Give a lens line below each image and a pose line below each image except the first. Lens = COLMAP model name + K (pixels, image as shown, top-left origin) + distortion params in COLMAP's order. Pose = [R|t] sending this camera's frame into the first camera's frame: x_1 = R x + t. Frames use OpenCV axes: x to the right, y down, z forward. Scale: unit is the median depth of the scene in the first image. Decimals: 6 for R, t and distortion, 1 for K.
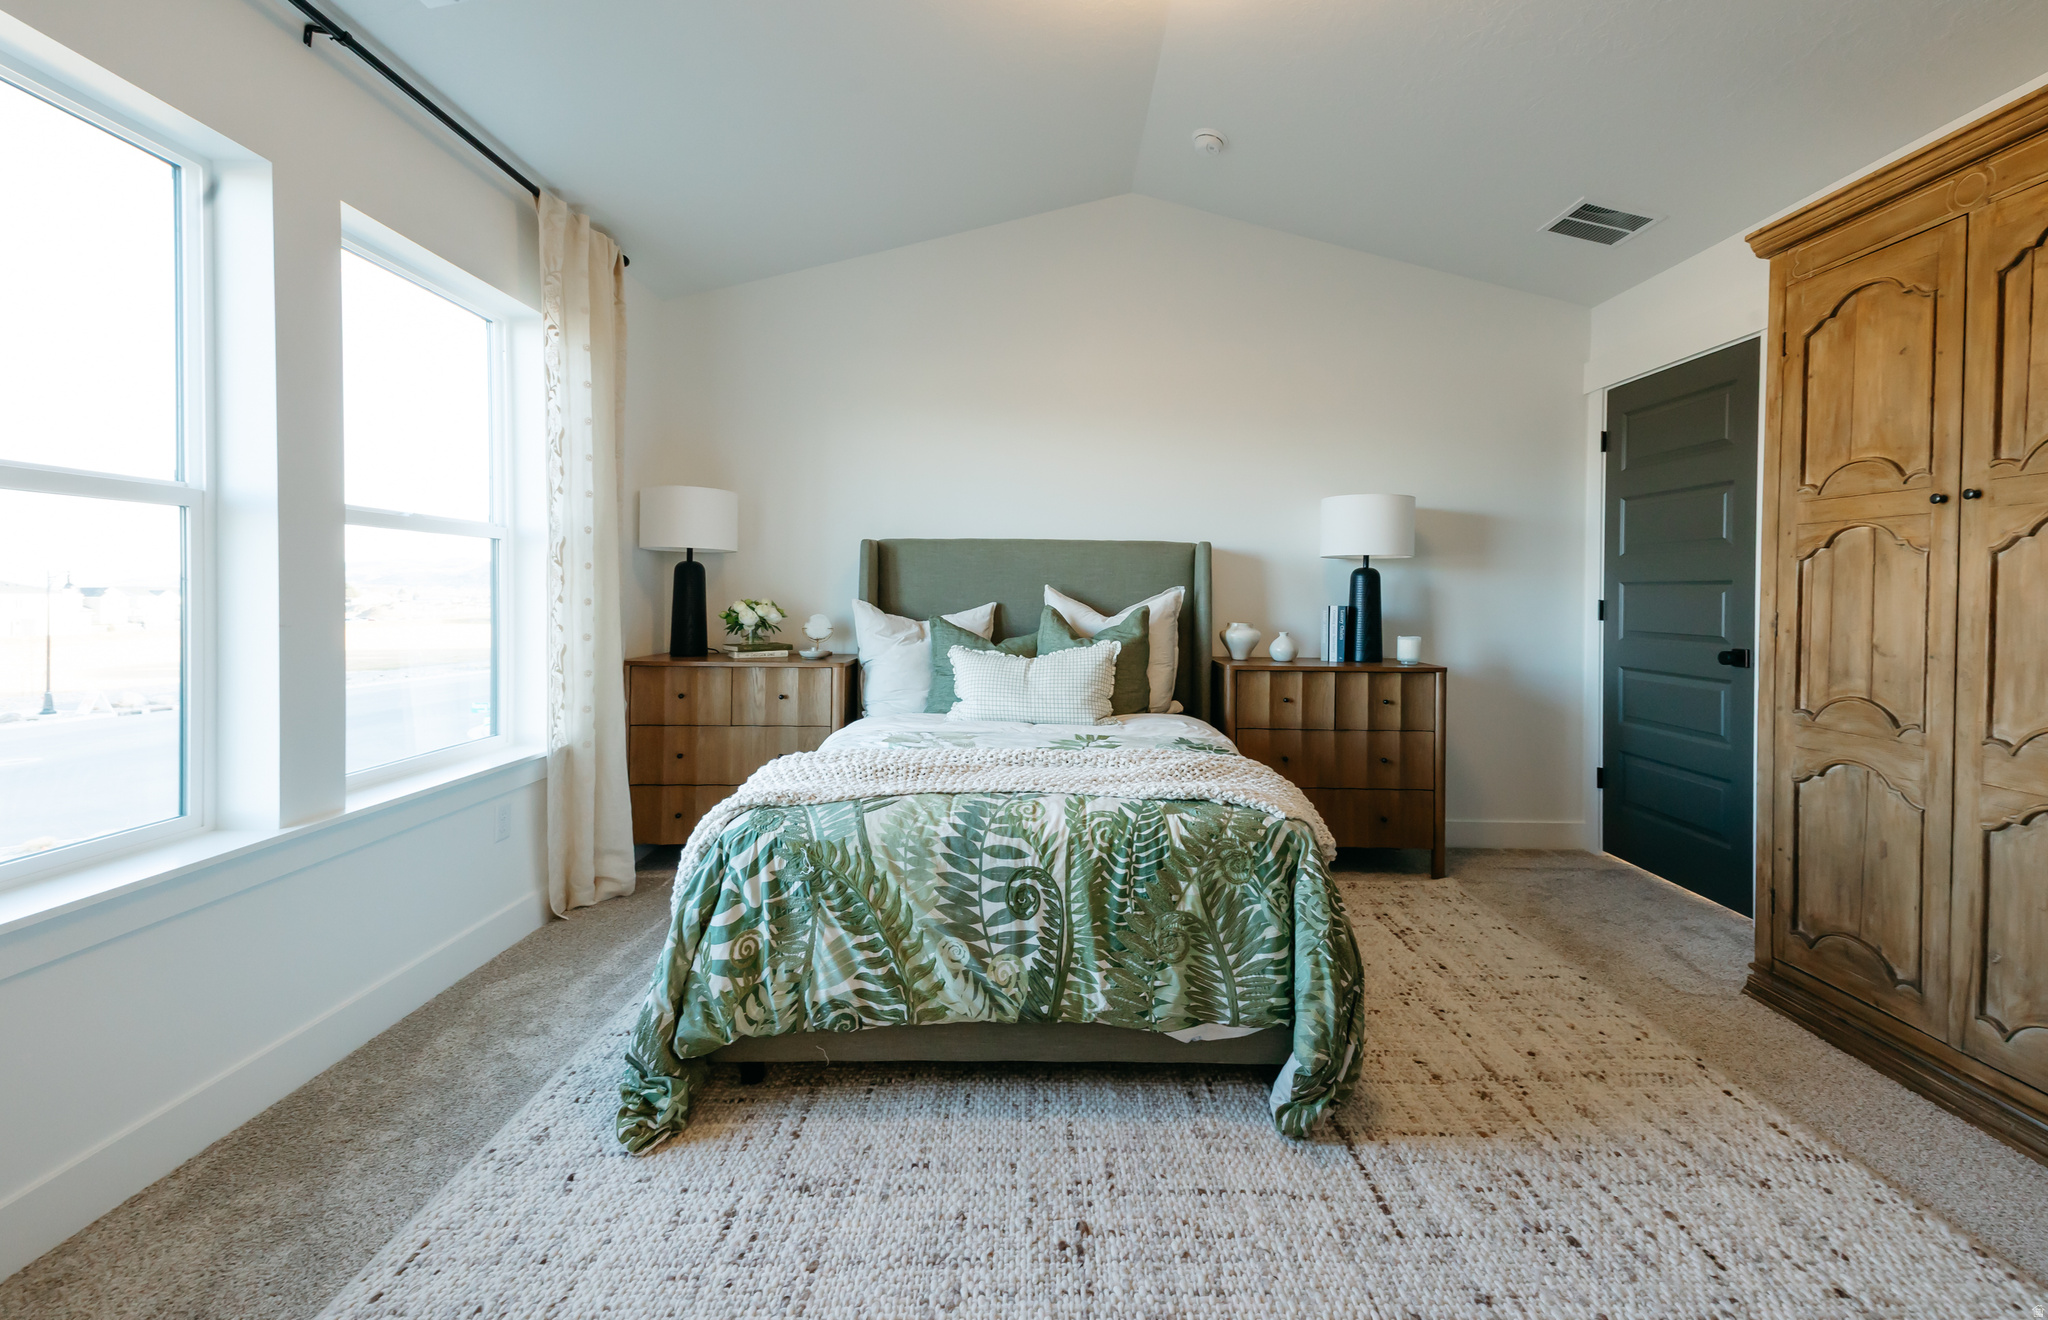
lens RADIAL K [[831.8, 0, 1030.8], [0, 831.8, 602.7], [0, 0, 1]] dist [0.057224, -0.017821]
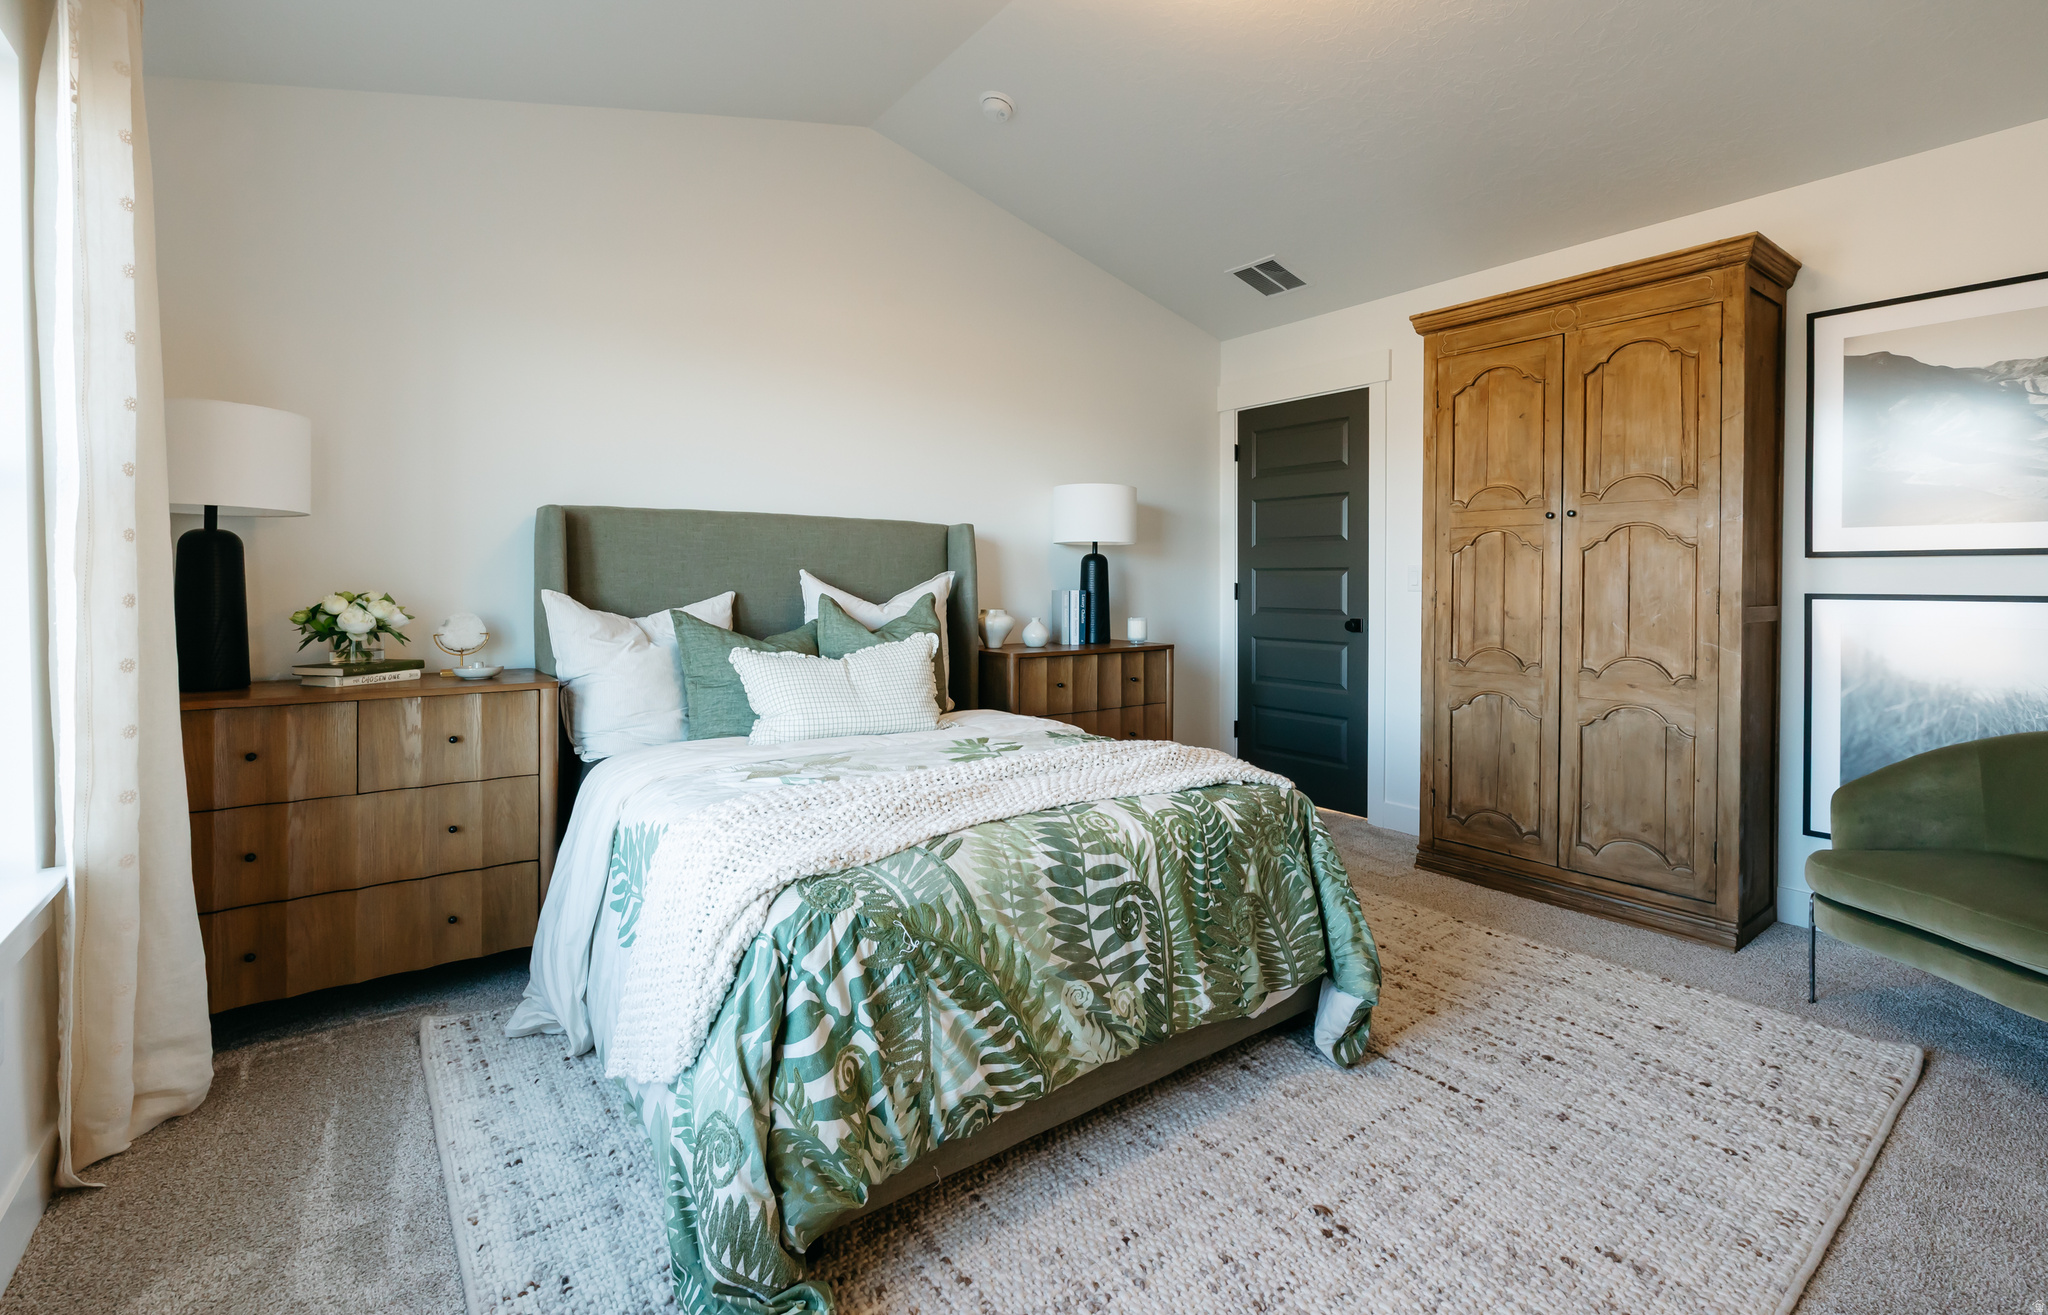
lens RADIAL K [[908.3, 0, 1024.4], [0, 908.3, 591.6], [0, 0, 1]] dist [0.003321, 0.000519]
pose [[0.794183, -0.013658, 0.607525, -0.680413], [0.011609, 0.999906, 0.007303, -0.007040], [-0.607567, 0.001253, 0.794267, 0.285752]]
